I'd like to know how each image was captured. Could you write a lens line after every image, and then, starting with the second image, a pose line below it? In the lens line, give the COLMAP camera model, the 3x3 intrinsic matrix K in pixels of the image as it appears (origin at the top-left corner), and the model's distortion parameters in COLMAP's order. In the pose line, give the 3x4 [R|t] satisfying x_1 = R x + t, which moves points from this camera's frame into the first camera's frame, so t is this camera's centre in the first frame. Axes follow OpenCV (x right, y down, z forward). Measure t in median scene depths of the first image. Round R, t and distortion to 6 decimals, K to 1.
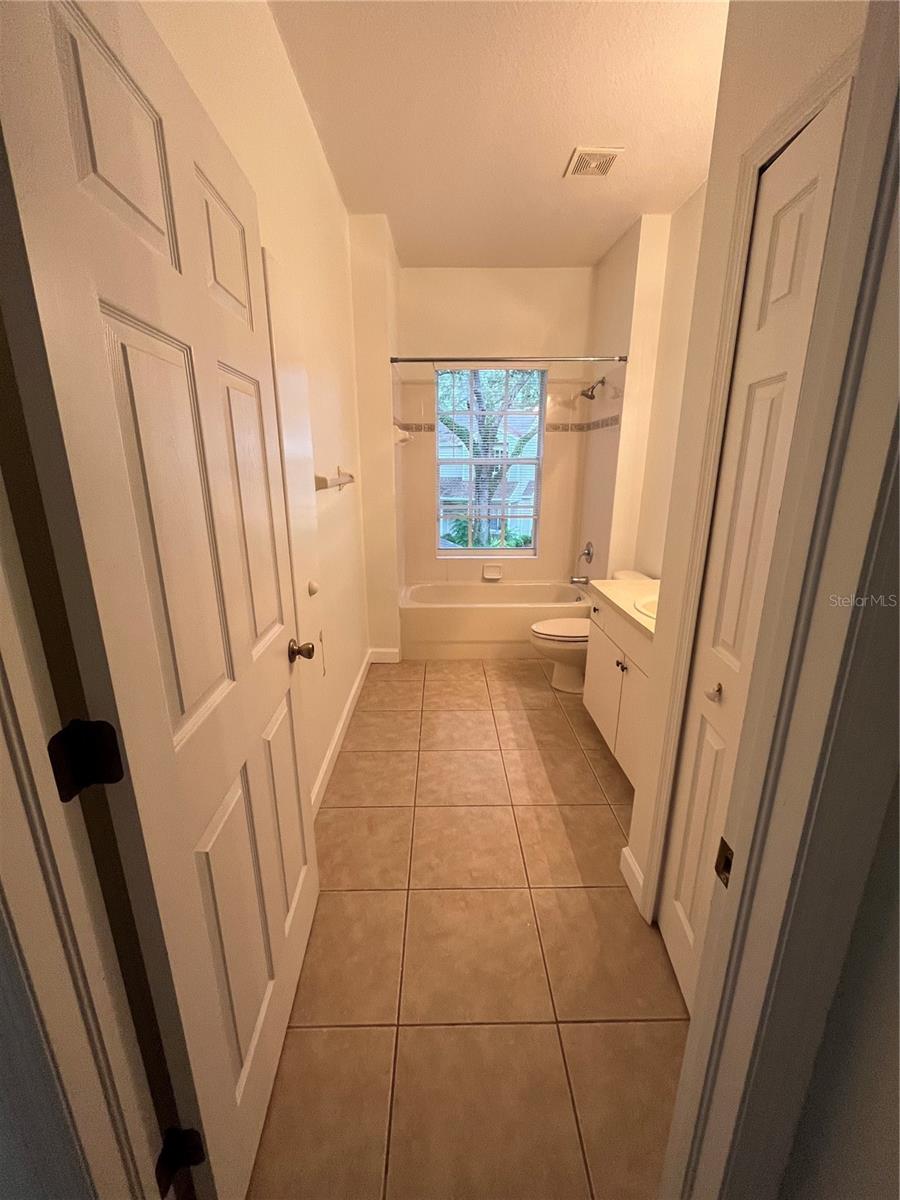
lens RADIAL K [[484.6, 0, 445.1], [0, 484.6, 596.1], [0, 0, 1]] dist [0.000403, -0.000041]
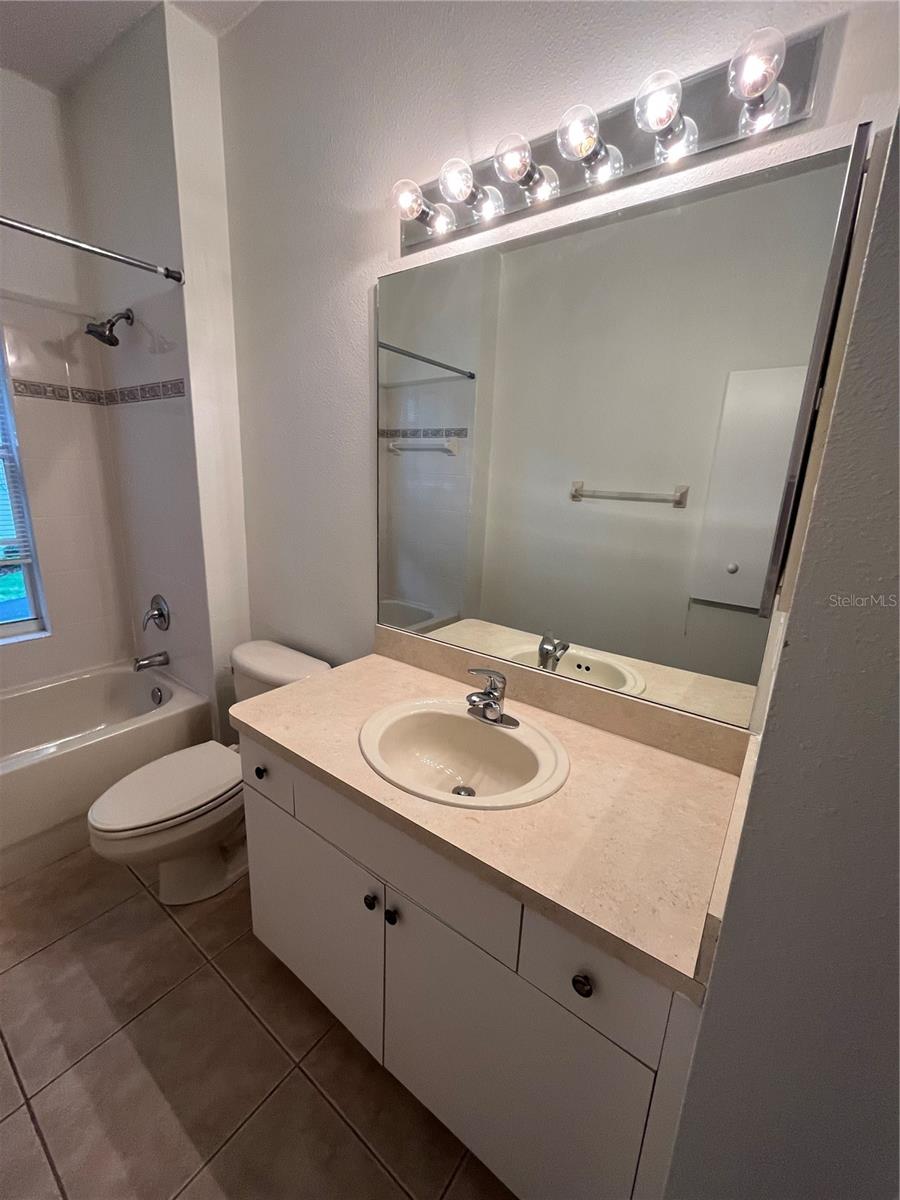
lens RADIAL K [[484.6, 0, 447.9], [0, 484.6, 600.8], [0, 0, 1]] dist [0.000403, -0.000041]
pose [[0.604615, -0.170412, 0.778074, 0.055023], [0.168175, 0.982135, 0.084422, -0.103003], [-0.778561, 0.079810, 0.622473, 0.383598]]
